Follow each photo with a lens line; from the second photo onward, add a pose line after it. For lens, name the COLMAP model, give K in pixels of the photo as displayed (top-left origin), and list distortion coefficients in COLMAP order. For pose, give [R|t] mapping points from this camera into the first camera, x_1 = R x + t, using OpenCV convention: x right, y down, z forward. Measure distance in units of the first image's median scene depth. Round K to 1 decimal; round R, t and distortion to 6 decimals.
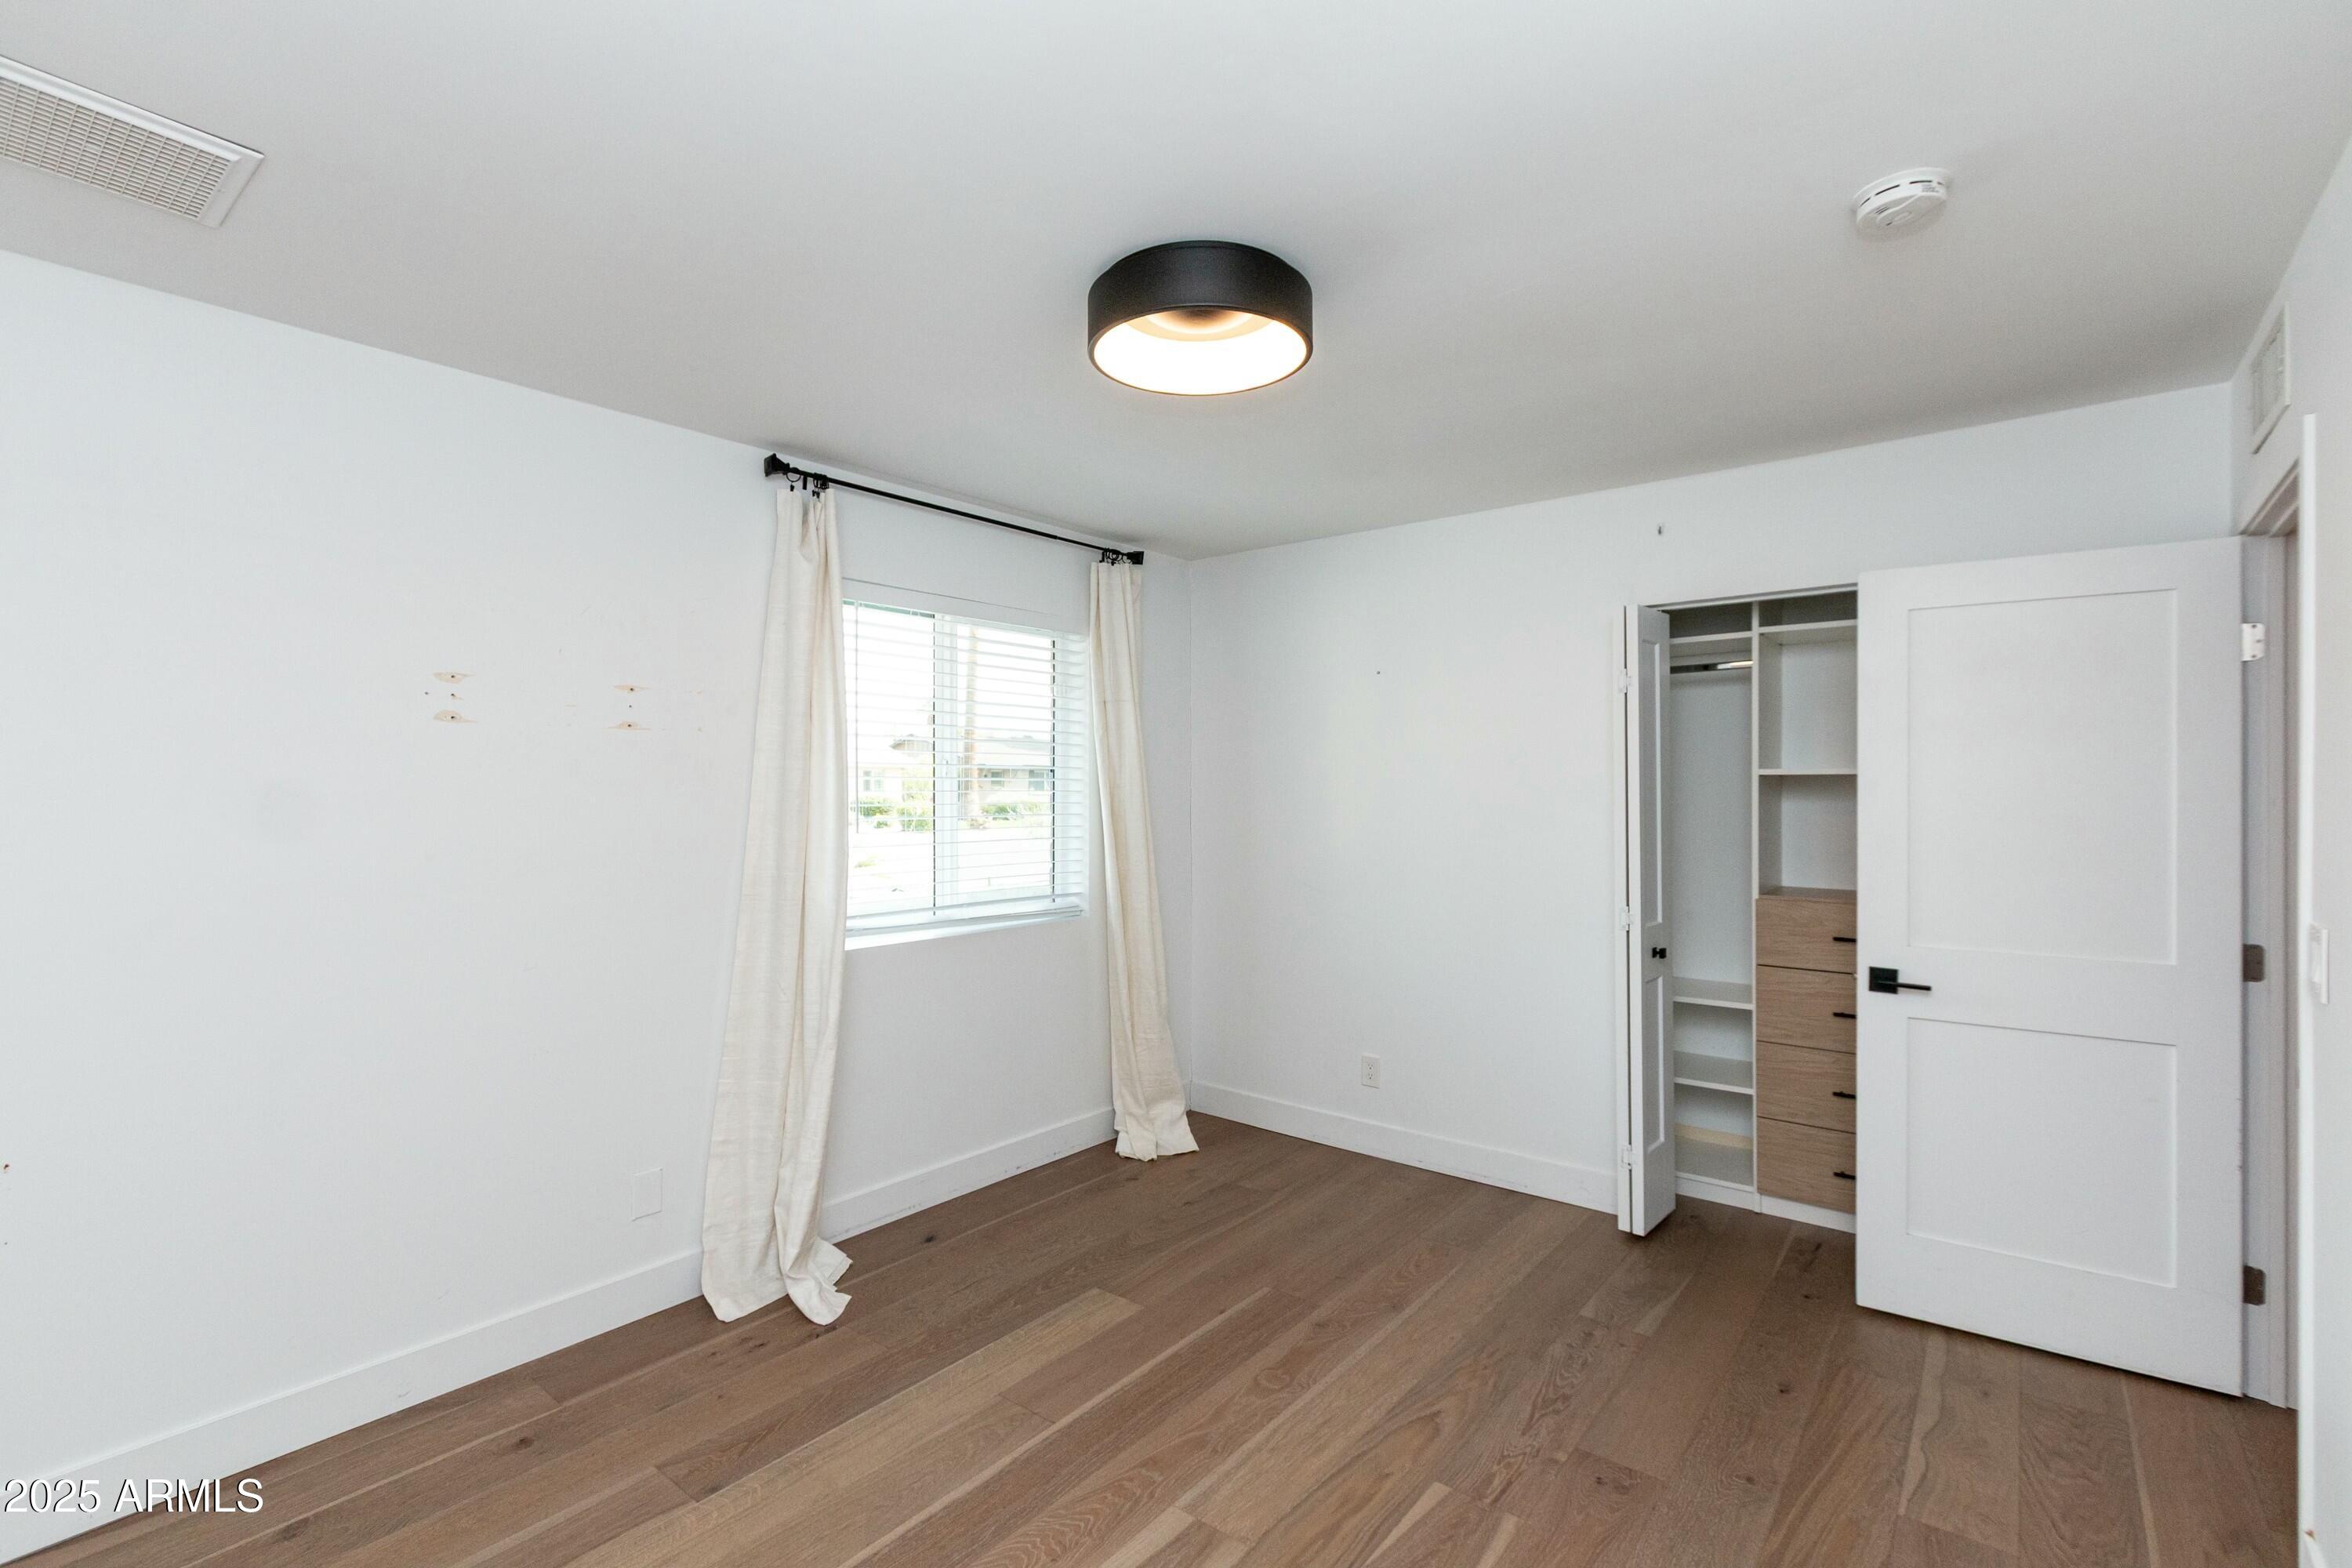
lens RADIAL K [[1043.1, 0, 1165.7], [0, 1043.1, 791.3], [0, 0, 1]] dist [-0.000443, -0.000198]
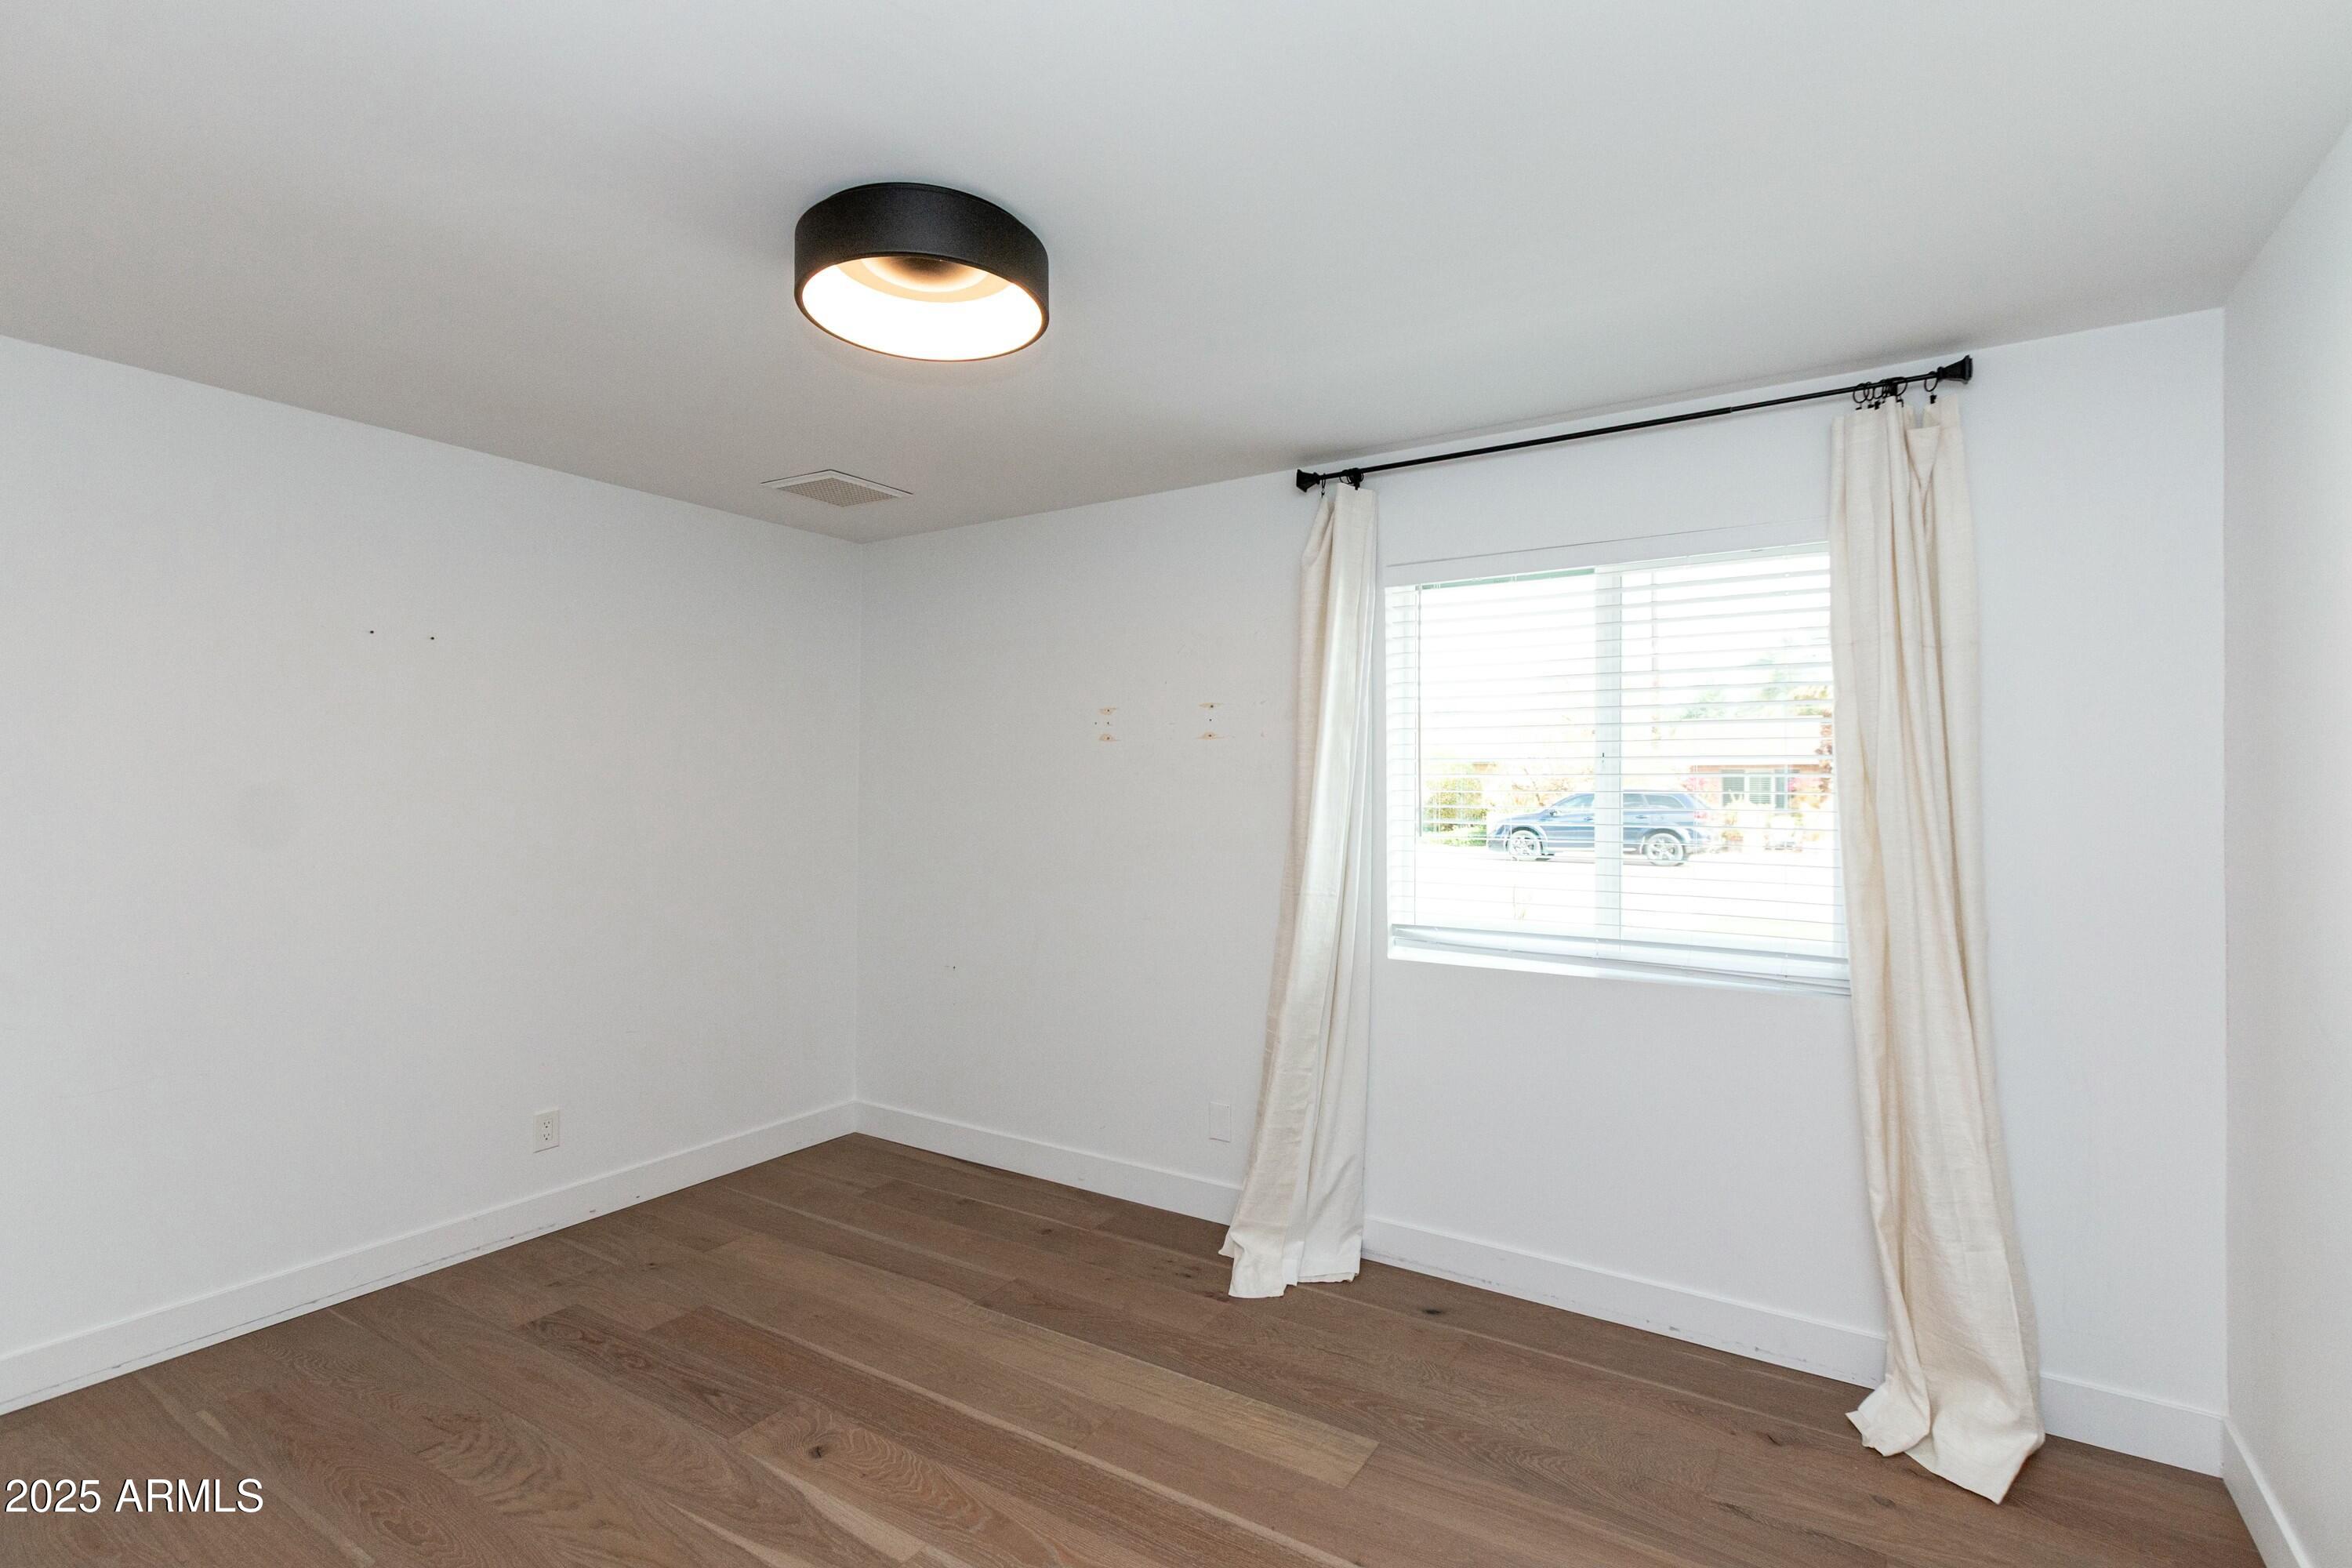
lens RADIAL K [[1074.9, 0, 1226.0], [0, 1074.9, 789.4], [0, 0, 1]] dist [0.004037, -0.006881]
pose [[0.144367, -0.002353, -0.989521, 0.682587], [-0.009171, 0.999951, -0.003715, 0.004849], [0.989482, 0.009611, 0.144339, 0.762144]]
